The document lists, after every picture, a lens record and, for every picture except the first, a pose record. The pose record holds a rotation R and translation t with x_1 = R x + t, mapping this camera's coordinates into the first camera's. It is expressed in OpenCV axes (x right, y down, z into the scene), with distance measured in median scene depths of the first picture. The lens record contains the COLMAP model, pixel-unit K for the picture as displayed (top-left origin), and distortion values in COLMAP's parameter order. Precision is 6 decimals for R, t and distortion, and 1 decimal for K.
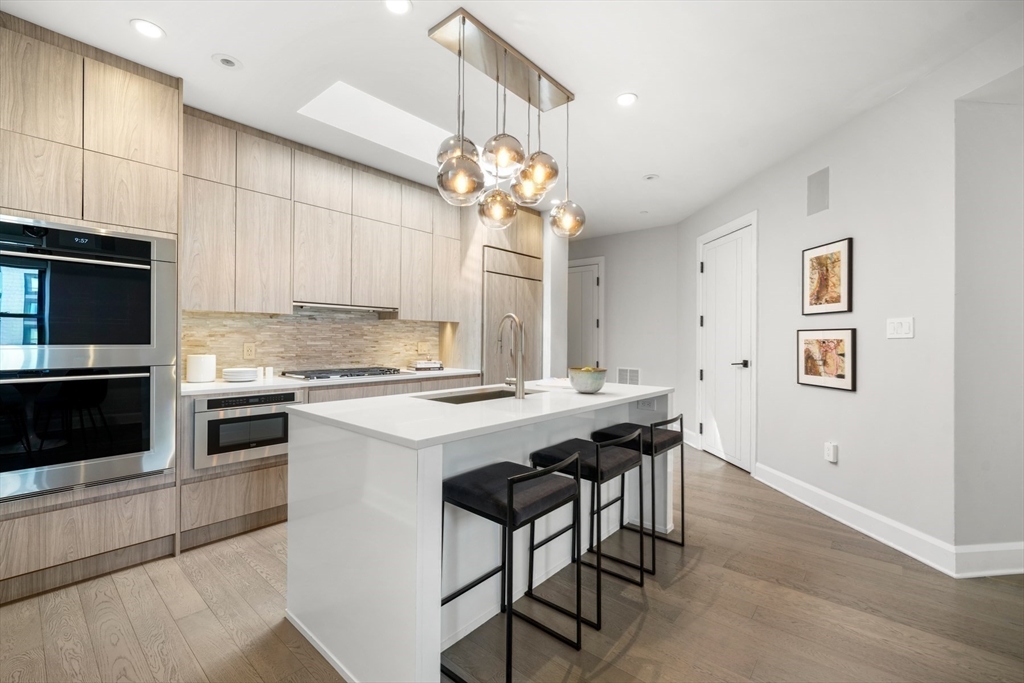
lens RADIAL K [[437.4, 0, 505.9], [0, 437.4, 340.5], [0, 0, 1]] dist [-0.003125, 0.001102]
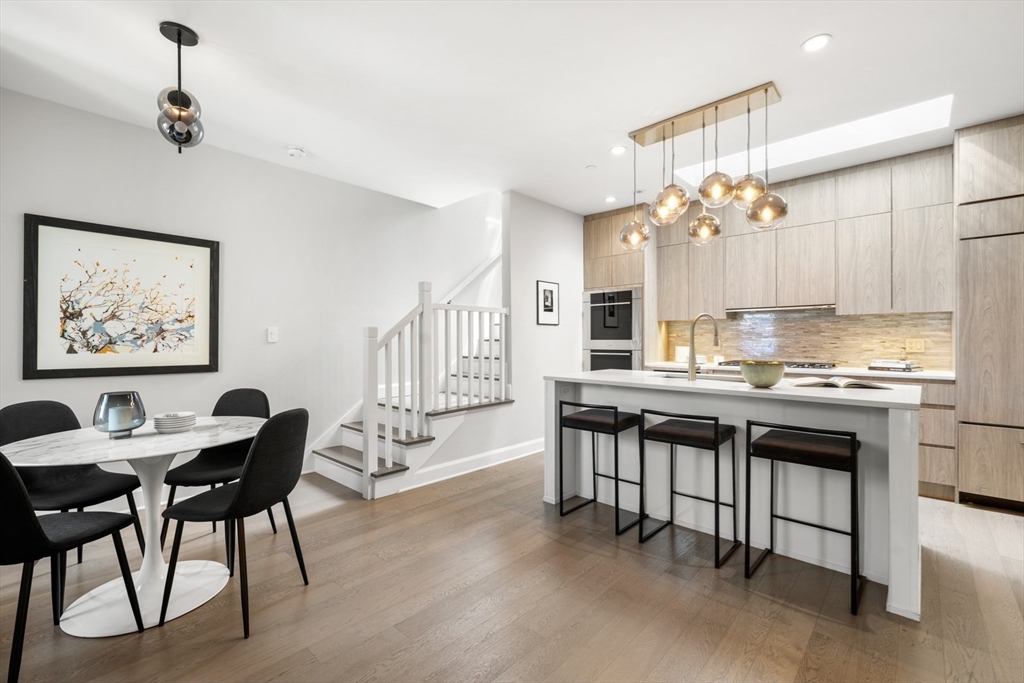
lens RADIAL K [[437.4, 0, 512.3], [0, 437.4, 349.4], [0, 0, 1]] dist [-0.003125, 0.001102]
pose [[-0.045847, 0.013415, -0.998858, 0.801236], [-0.000999, 0.999909, 0.013475, 0.016915], [0.998948, 0.001615, -0.045830, 0.329011]]
